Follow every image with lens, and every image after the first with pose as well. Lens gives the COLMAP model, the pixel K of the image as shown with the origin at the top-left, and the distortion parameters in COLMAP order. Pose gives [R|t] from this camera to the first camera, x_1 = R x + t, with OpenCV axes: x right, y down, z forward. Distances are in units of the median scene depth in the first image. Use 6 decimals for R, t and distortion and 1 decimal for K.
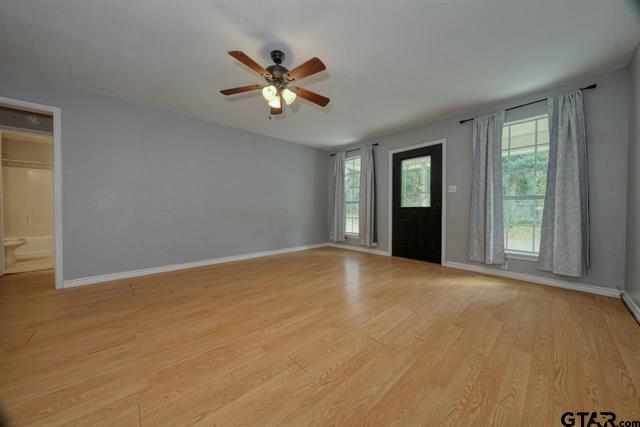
lens RADIAL K [[219.7, 0, 322.2], [0, 219.7, 211.3], [0, 0, 1]] dist [0.000379, -0.000011]
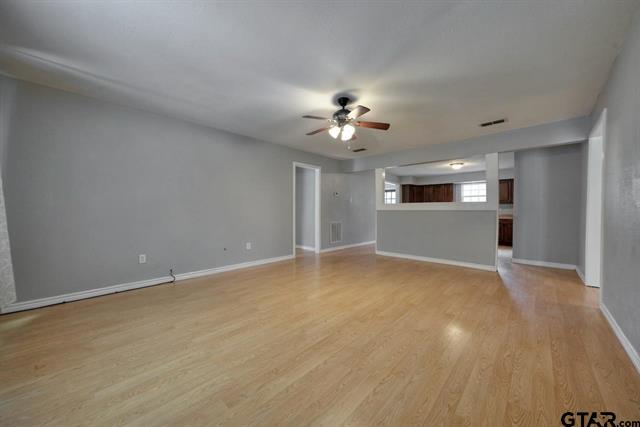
lens RADIAL K [[224.7, 0, 322.7], [0, 224.7, 213.7], [0, 0, 1]] dist [-0.001374, -0.000100]
pose [[-0.998396, -0.001524, -0.056595, -0.004690], [-0.002406, 0.999877, 0.015512, -0.036257], [0.056565, 0.015623, -0.998277, 1.243265]]
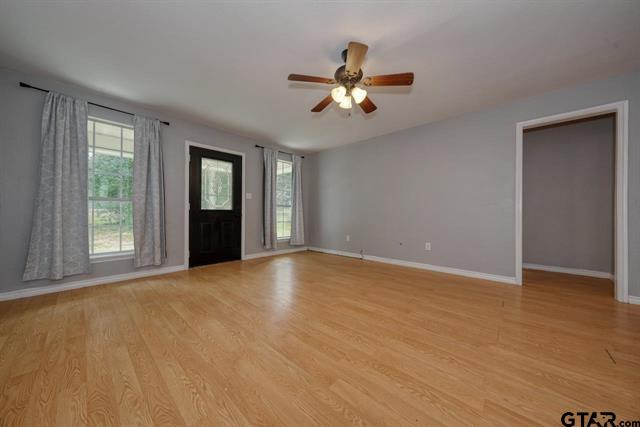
lens RADIAL K [[213.5, 0, 322.2], [0, 213.5, 213.9], [0, 0, 1]] dist [-0.007578, 0.000063]
pose [[-0.093671, -0.006928, 0.995579, -0.603087], [0.002172, 0.999972, 0.007163, -0.006608], [-0.995601, 0.002833, -0.093653, 0.648713]]
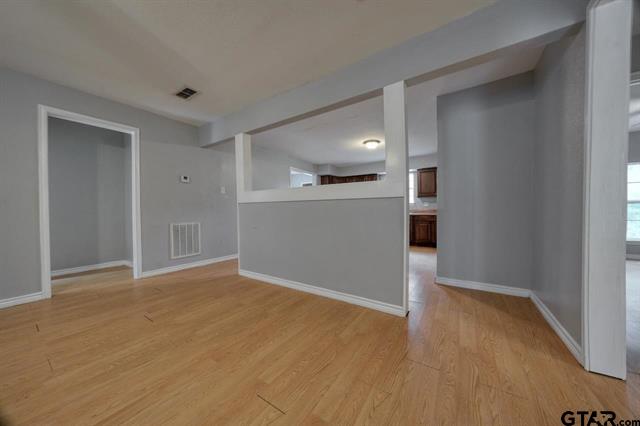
lens RADIAL K [[205.9, 0, 320.0], [0, 205.9, 213.0], [0, 0, 1]] dist [0.000252, 0.000109]
pose [[-0.976762, 0.009480, -0.214119, -0.591138], [0.006674, 0.999882, 0.013826, -0.006790], [0.214225, 0.012076, -0.976710, 0.659948]]
